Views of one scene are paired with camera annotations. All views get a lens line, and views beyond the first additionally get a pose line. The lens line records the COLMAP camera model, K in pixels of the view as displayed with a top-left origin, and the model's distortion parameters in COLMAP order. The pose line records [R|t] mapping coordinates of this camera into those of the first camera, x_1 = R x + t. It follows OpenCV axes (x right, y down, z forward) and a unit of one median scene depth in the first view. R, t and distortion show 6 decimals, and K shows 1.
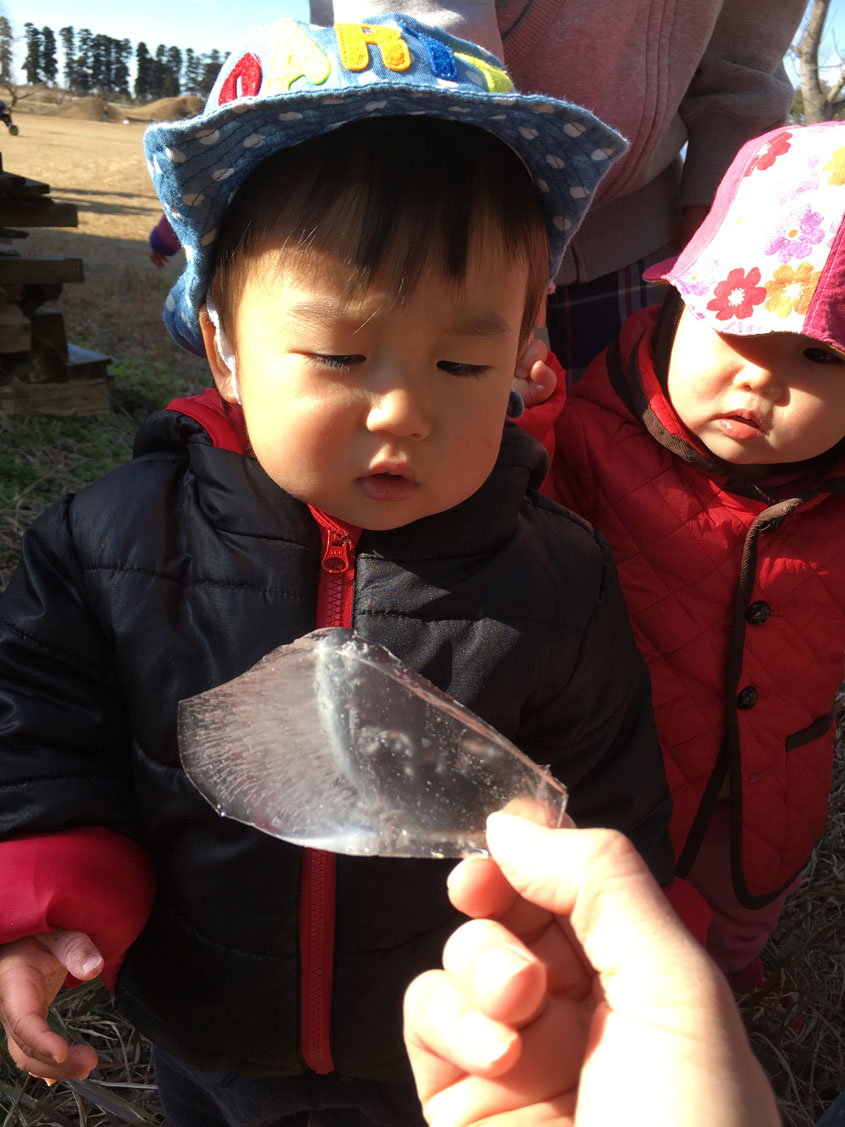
lens RADIAL K [[951.6, 0, 421.7], [0, 951.6, 565.3], [0, 0, 1]] dist [0.007184, 0.003051]
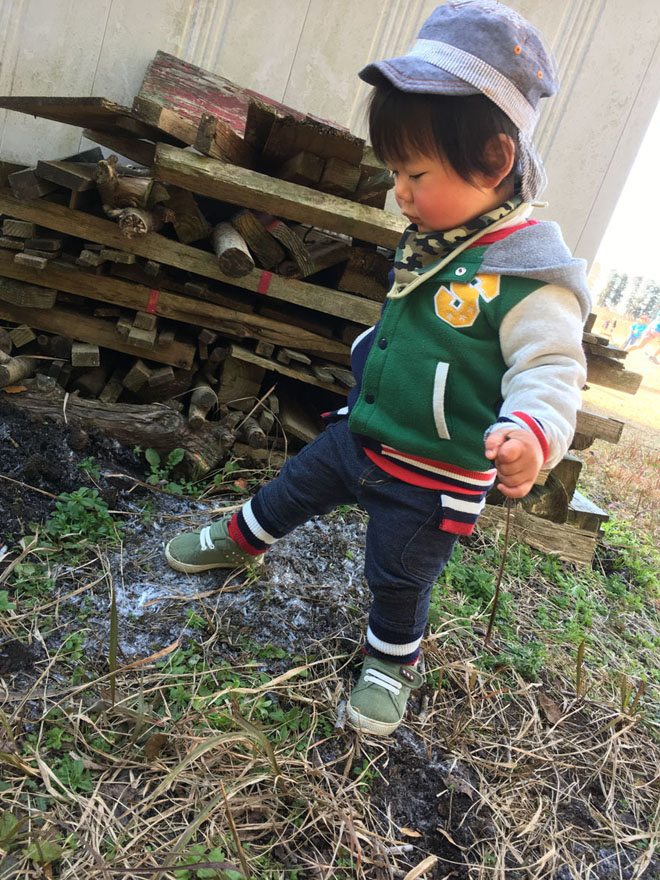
lens RADIAL K [[743.0, 0, 329.6], [0, 743.0, 439.9], [0, 0, 1]] dist [0.007184, 0.003051]
pose [[0.752665, 0.294113, -0.589062, -0.109253], [-0.450357, 0.882621, -0.134753, -0.048472], [0.480286, 0.366712, 0.796774, 0.195715]]
